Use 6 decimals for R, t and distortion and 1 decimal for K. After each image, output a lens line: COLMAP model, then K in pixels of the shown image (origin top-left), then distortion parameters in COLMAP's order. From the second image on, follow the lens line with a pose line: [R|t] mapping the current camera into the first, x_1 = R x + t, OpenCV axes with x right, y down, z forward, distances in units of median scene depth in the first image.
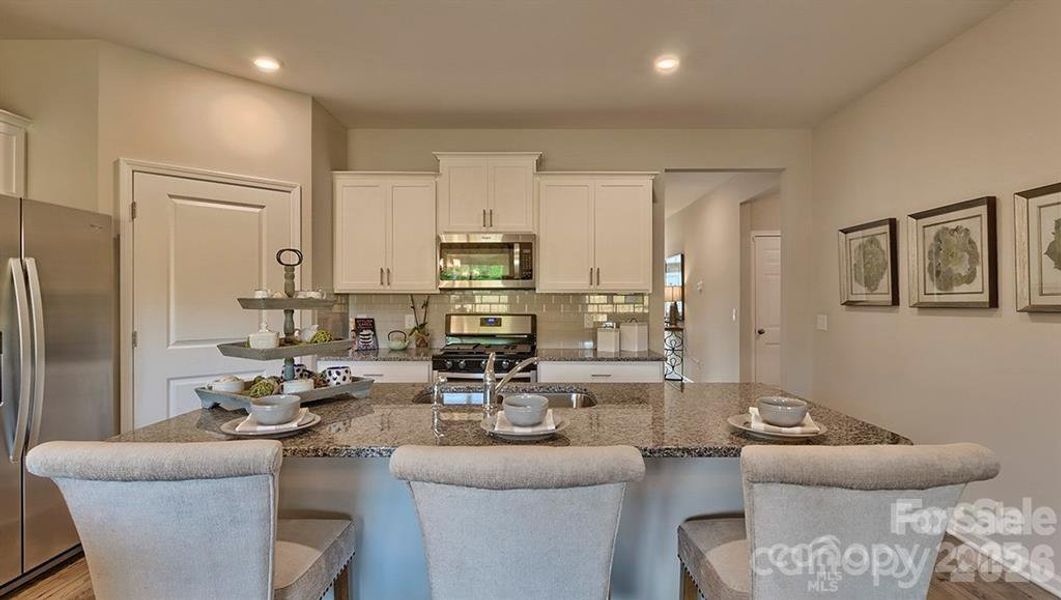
lens RADIAL K [[518.9, 0, 536.9], [0, 518.9, 292.9], [0, 0, 1]] dist [0.000560, 0.000025]
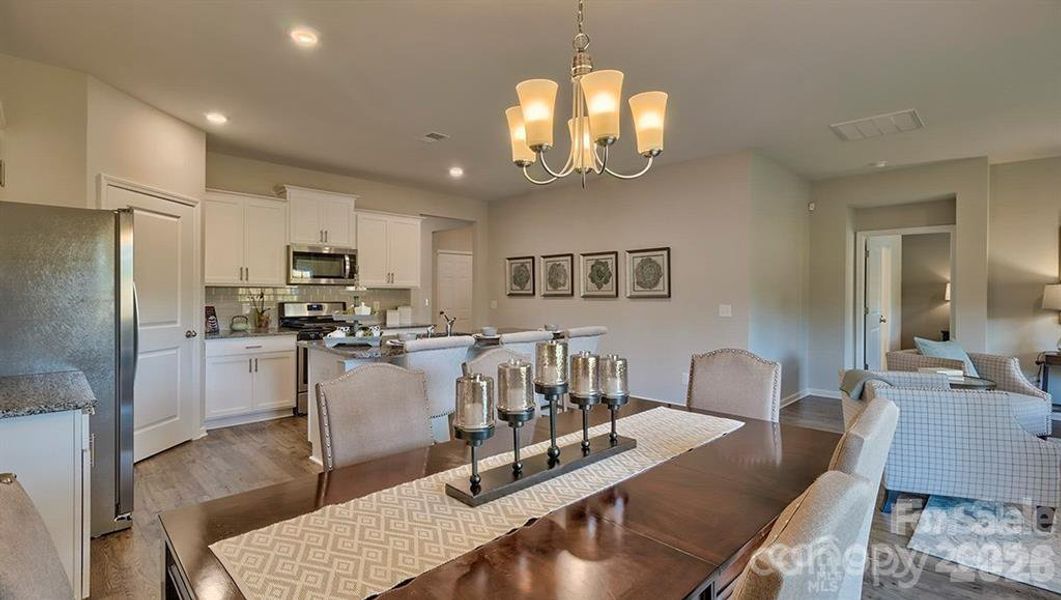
lens RADIAL K [[483.8, 0, 534.6], [0, 483.8, 293.3], [0, 0, 1]] dist [0.004271, 0.000274]
pose [[0.700706, 0.003179, 0.713443, -0.675206], [-0.013220, 0.999876, 0.008529, -0.002431], [-0.713328, -0.015409, 0.700661, -0.391422]]
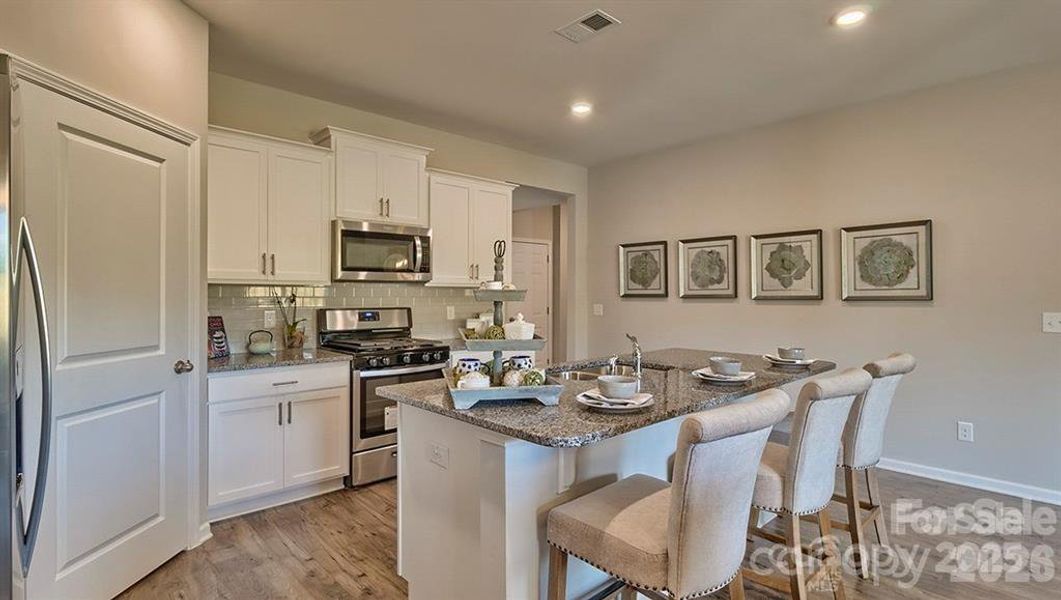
lens RADIAL K [[518.9, 0, 536.9], [0, 518.9, 292.9], [0, 0, 1]] dist [0.000560, 0.000025]
pose [[0.722975, 0.001882, 0.690871, -0.573098], [-0.010341, 0.999914, 0.008098, 0.003022], [-0.690797, -0.012999, 0.722932, 0.118724]]
